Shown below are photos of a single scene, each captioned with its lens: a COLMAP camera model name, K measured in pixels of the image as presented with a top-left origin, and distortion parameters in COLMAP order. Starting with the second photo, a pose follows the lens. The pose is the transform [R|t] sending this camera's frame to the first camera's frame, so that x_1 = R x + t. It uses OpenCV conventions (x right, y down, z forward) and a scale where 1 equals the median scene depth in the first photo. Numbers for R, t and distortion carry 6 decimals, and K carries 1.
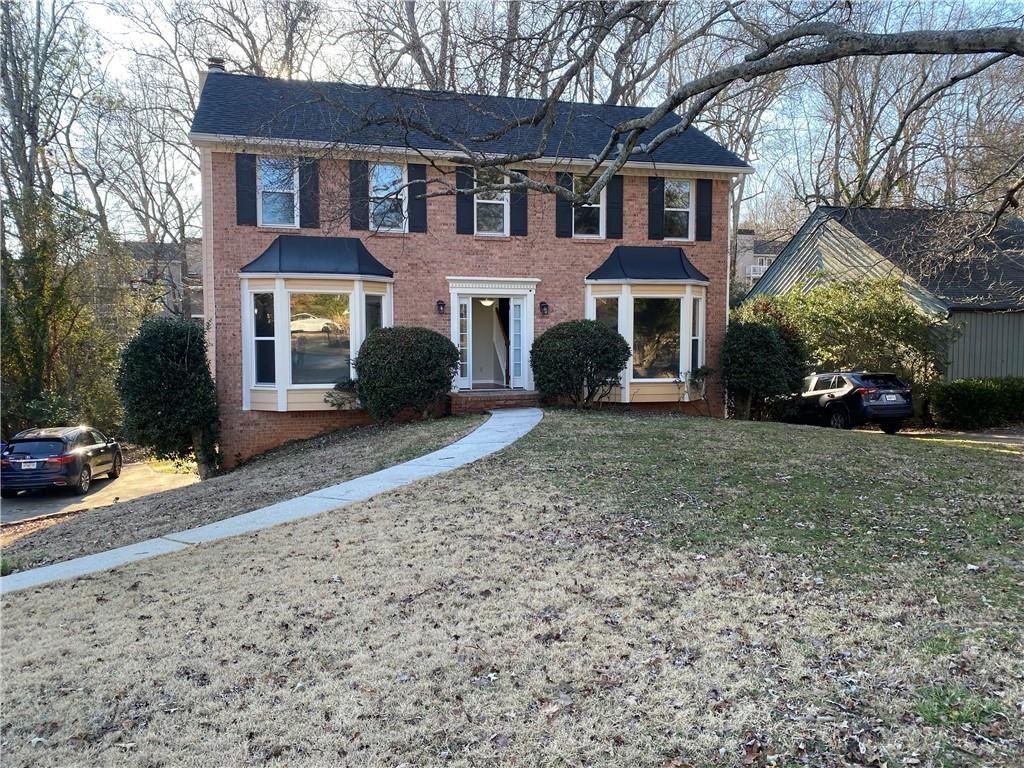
lens RADIAL K [[775.7, 0, 512.0], [0, 775.7, 384.0], [0, 0, 1]] dist [0.061533, -0.103248]
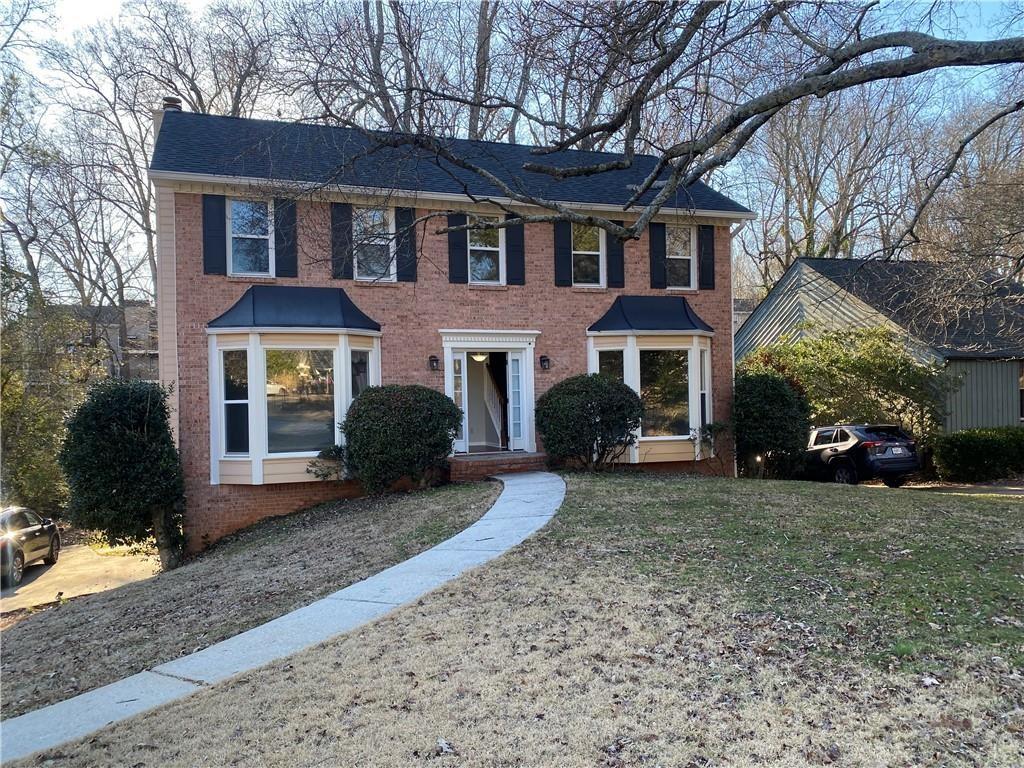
lens RADIAL K [[766.3, 0, 512.3], [0, 766.3, 402.9], [0, 0, 1]] dist [0.043791, -0.057277]
pose [[0.996623, -0.020602, 0.079489, -0.072042], [0.024808, 0.998323, -0.052298, -0.003773], [-0.078278, 0.054093, 0.995463, 0.106260]]
